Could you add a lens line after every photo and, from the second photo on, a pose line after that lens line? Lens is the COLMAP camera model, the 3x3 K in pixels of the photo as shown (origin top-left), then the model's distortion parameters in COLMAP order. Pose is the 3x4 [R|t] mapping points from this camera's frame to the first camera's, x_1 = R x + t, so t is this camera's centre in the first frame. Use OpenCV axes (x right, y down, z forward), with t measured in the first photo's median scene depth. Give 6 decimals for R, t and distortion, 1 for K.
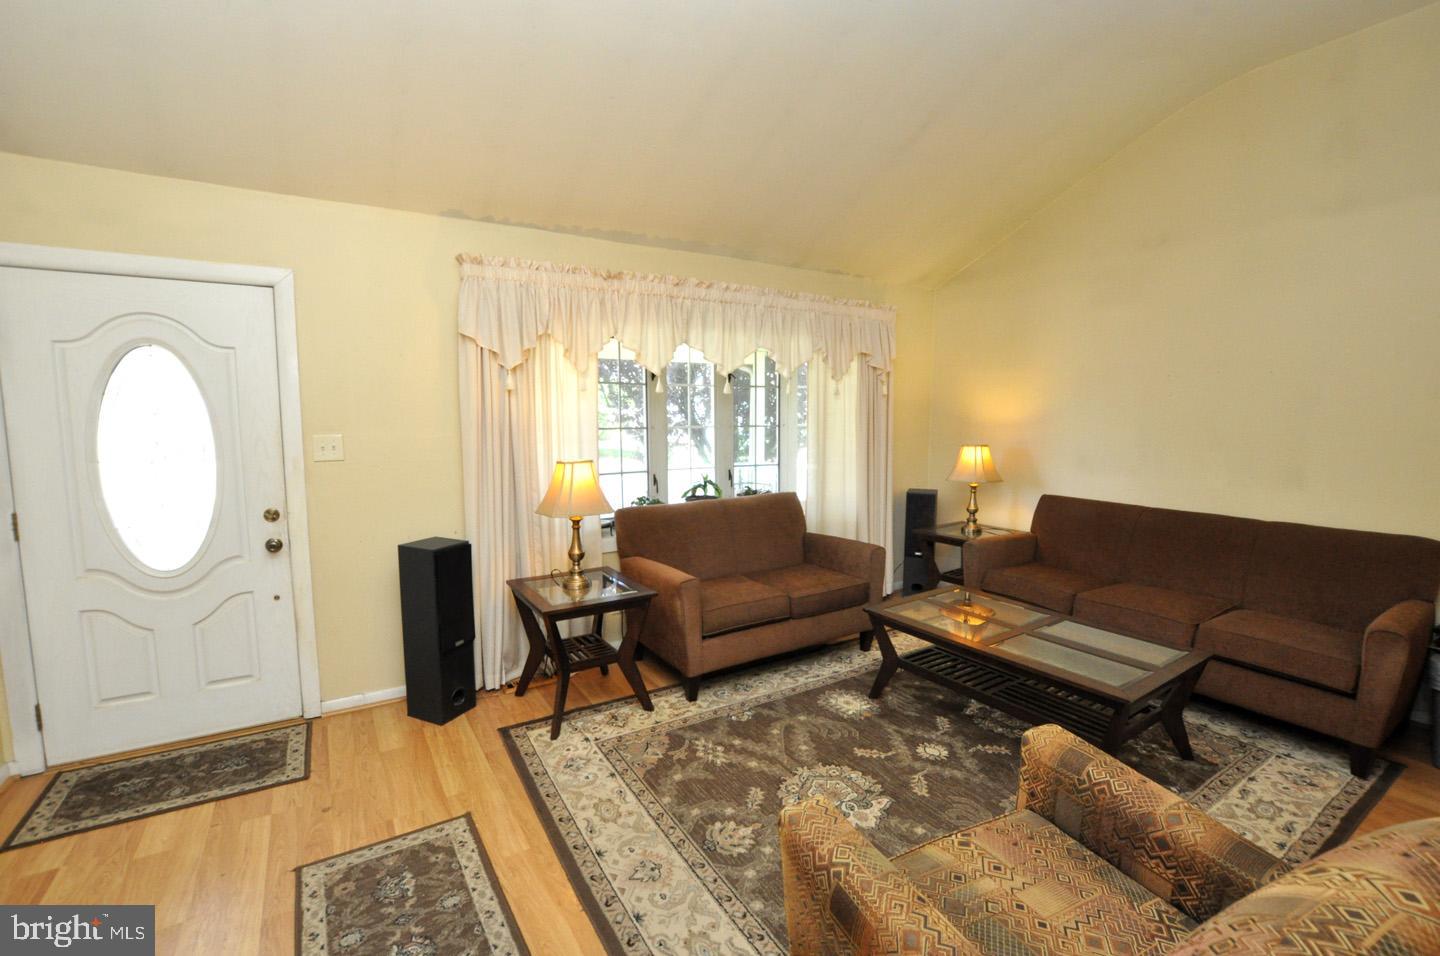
lens RADIAL K [[631.5, 0, 726.4], [0, 631.5, 475.3], [0, 0, 1]] dist [-0.034748, 0.004183]
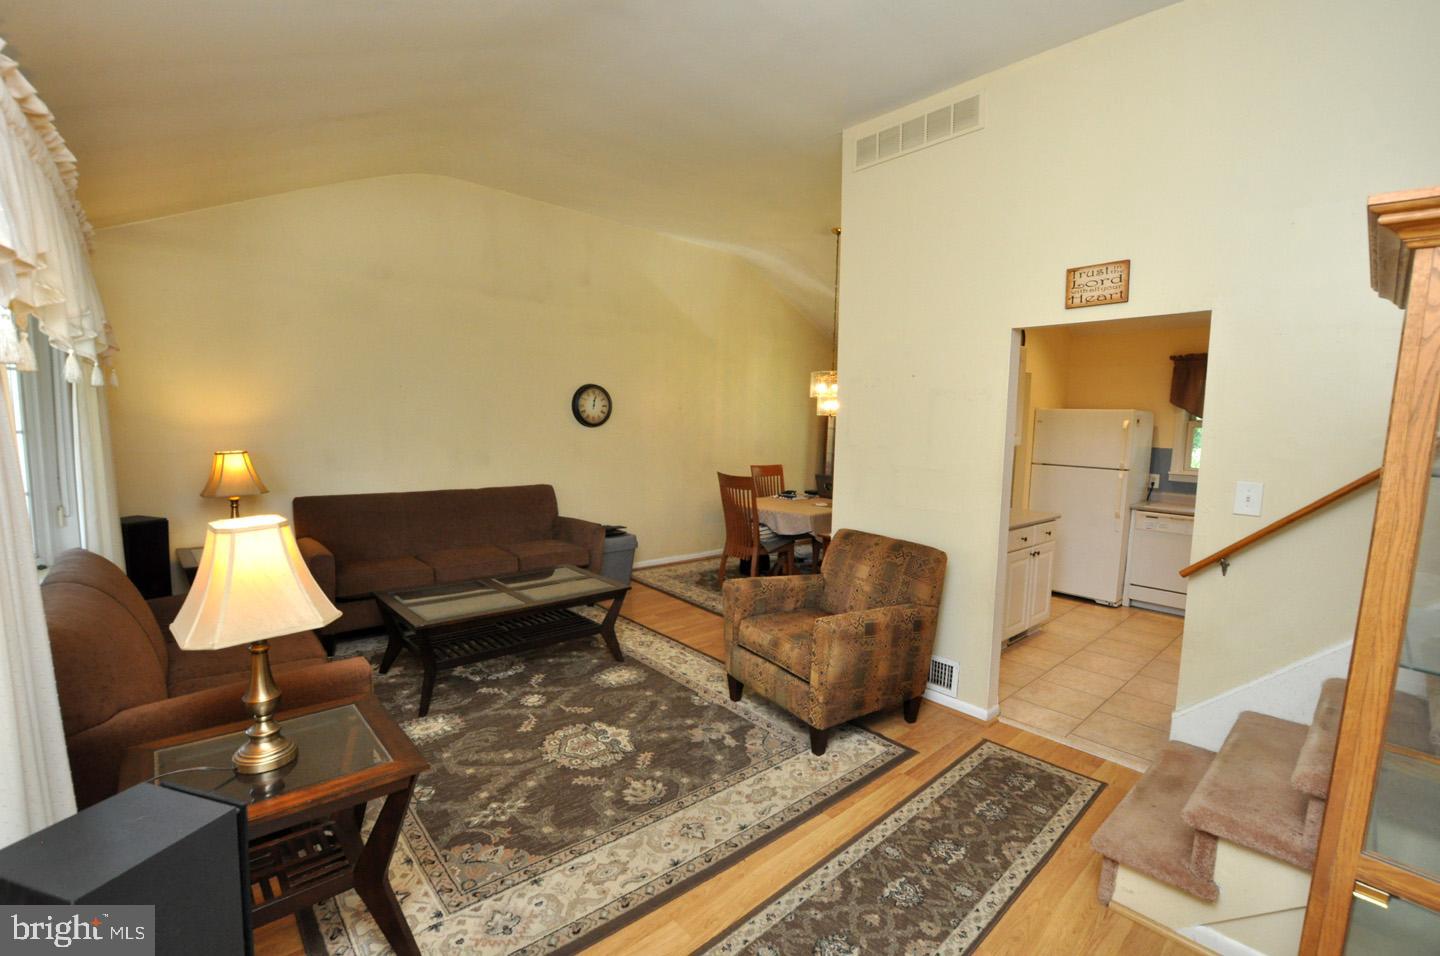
lens RADIAL K [[631.5, 0, 720.0], [0, 631.5, 480.6], [0, 0, 1]] dist [-0.034748, 0.004183]
pose [[-0.162697, -0.101203, 0.981472, -0.991608], [0.068414, 0.991175, 0.113544, -0.107961], [-0.984301, 0.085619, -0.154338, 0.886827]]
